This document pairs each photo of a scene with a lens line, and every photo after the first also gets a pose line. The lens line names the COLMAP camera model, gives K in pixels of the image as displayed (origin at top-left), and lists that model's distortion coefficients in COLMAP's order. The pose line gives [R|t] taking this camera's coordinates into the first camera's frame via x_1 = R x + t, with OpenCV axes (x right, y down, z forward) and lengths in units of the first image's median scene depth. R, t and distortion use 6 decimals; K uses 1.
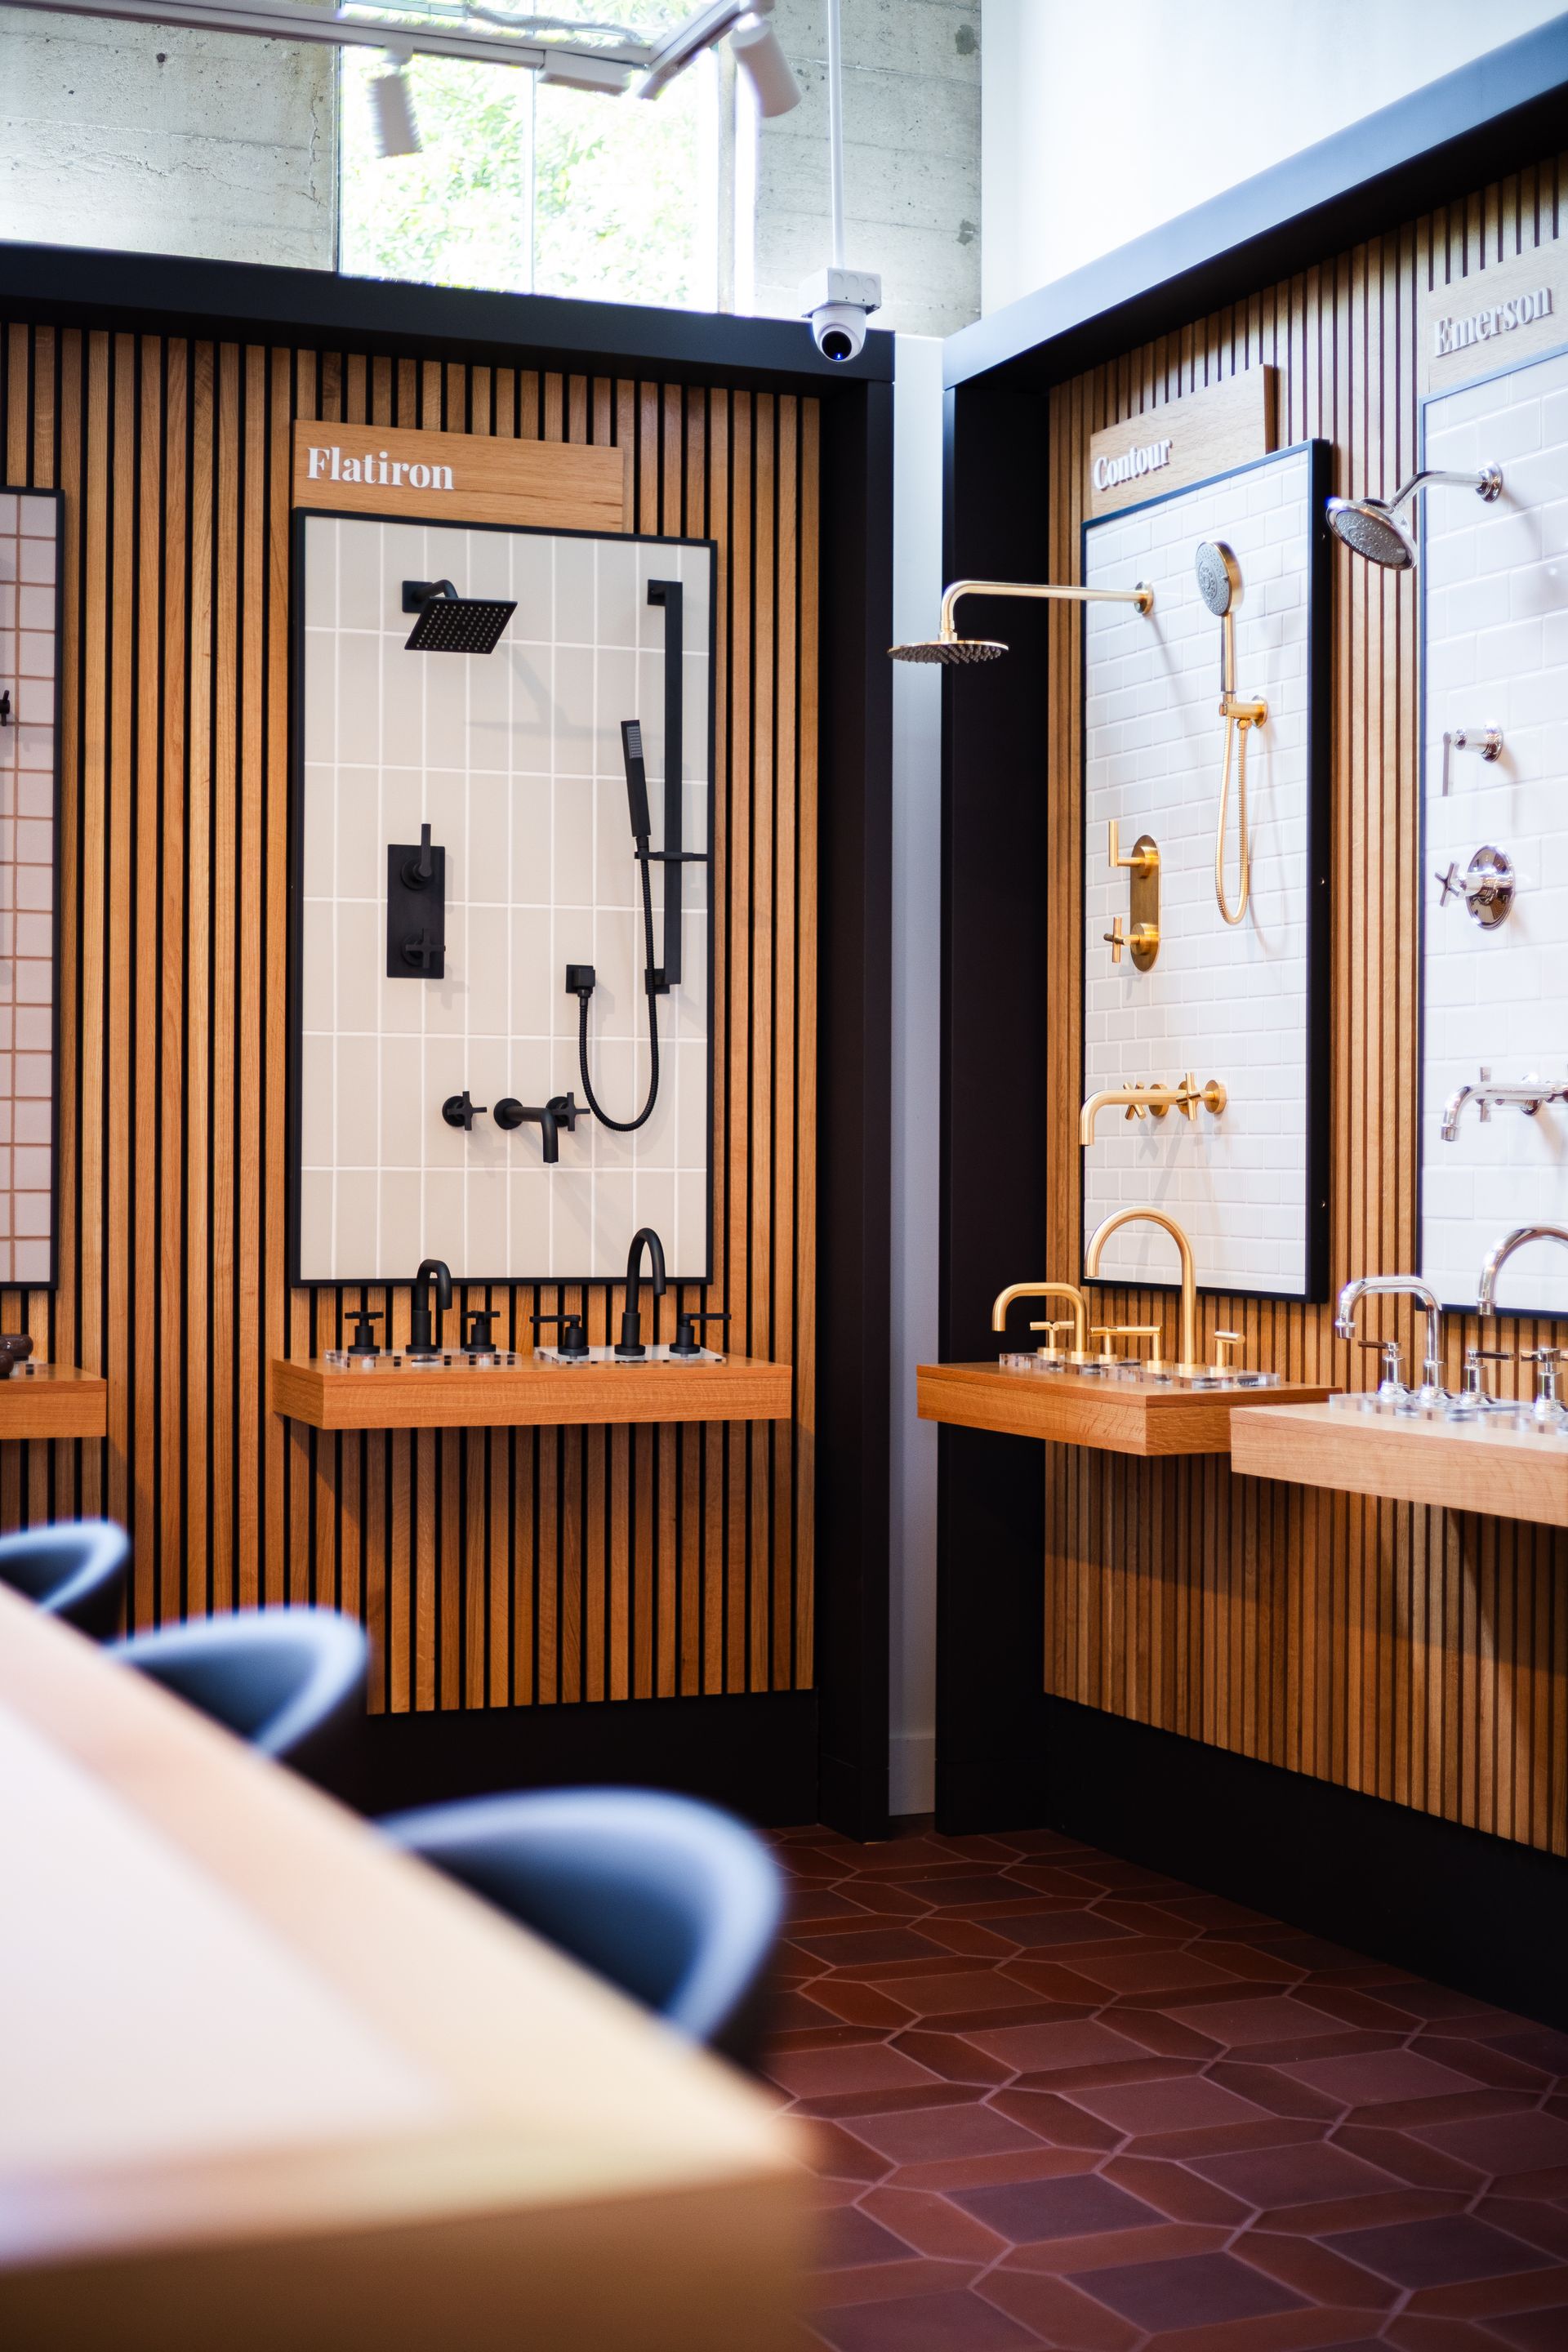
lens RADIAL K [[3386.4, 0, 784.0], [0, 3386.4, 1176.0], [0, 0, 1]] dist [-0.022089, -0.052789]
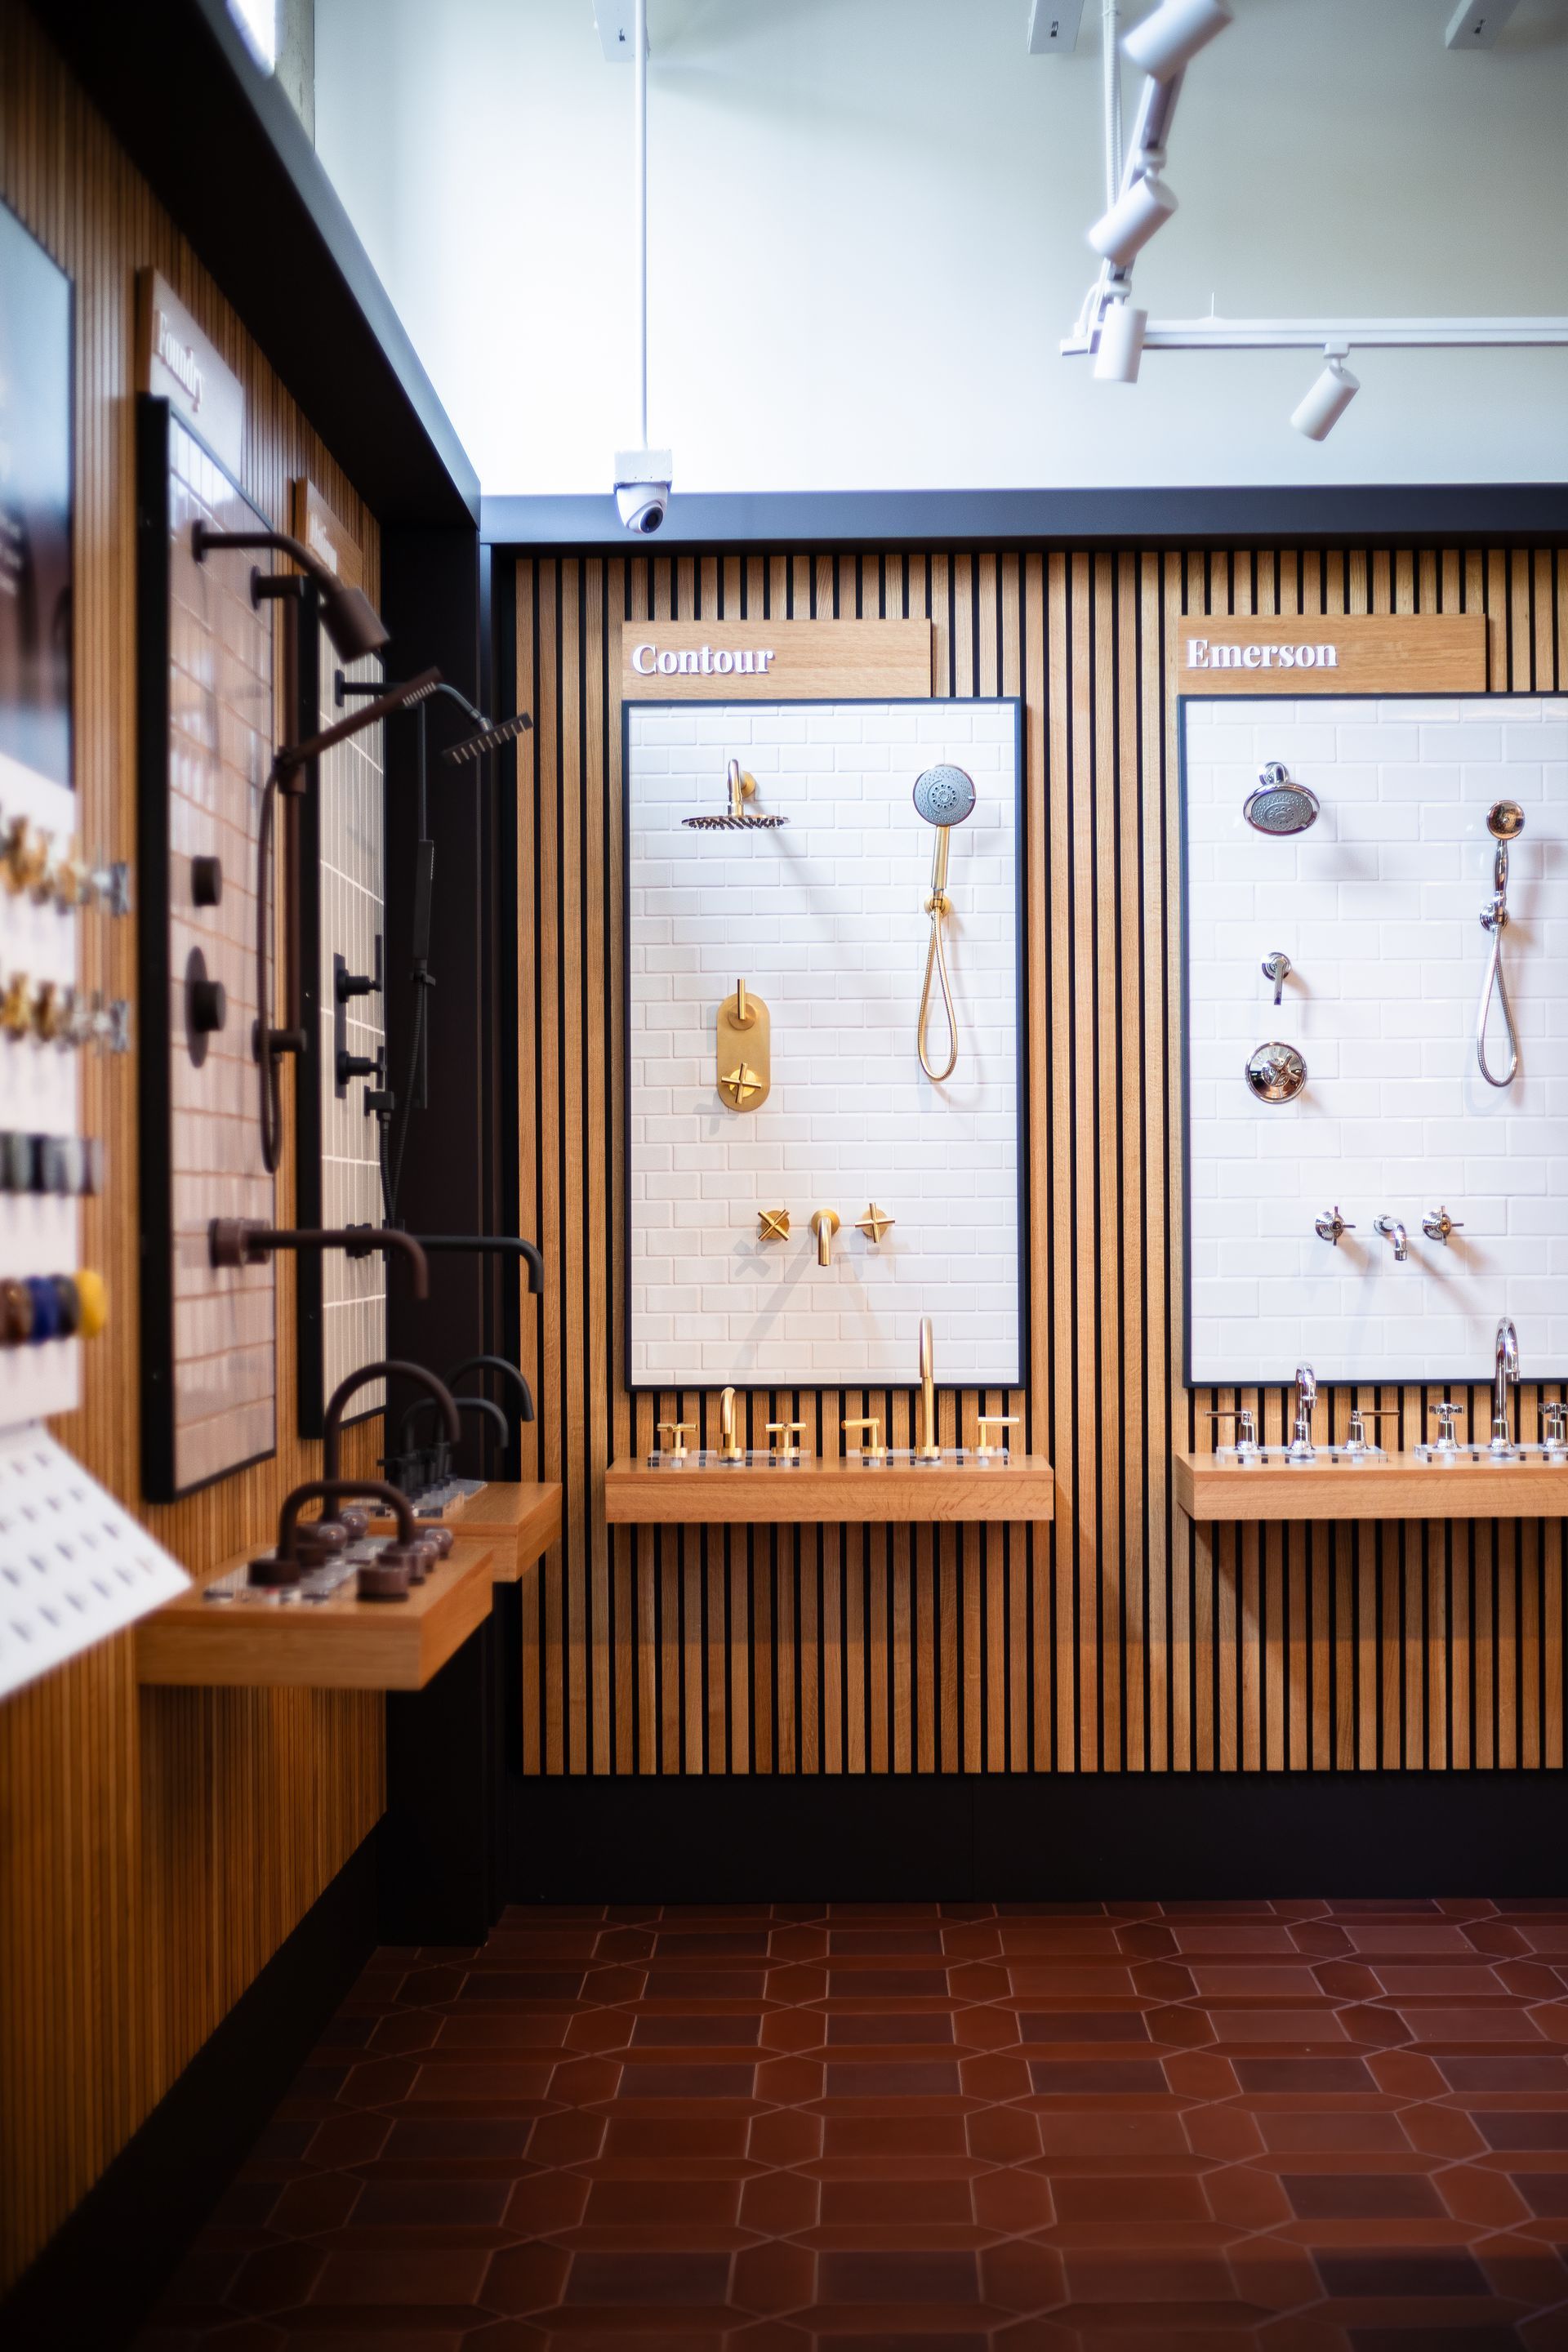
lens RADIAL K [[3451.5, 0, 780.5], [0, 3451.5, 1148.2], [0, 0, 1]] dist [-0.062211, -0.107122]
pose [[0.393364, 0.020052, 0.919164, -1.055680], [0.016388, 0.999450, -0.028816, -0.016281], [-0.919237, 0.026398, 0.392819, 0.591551]]
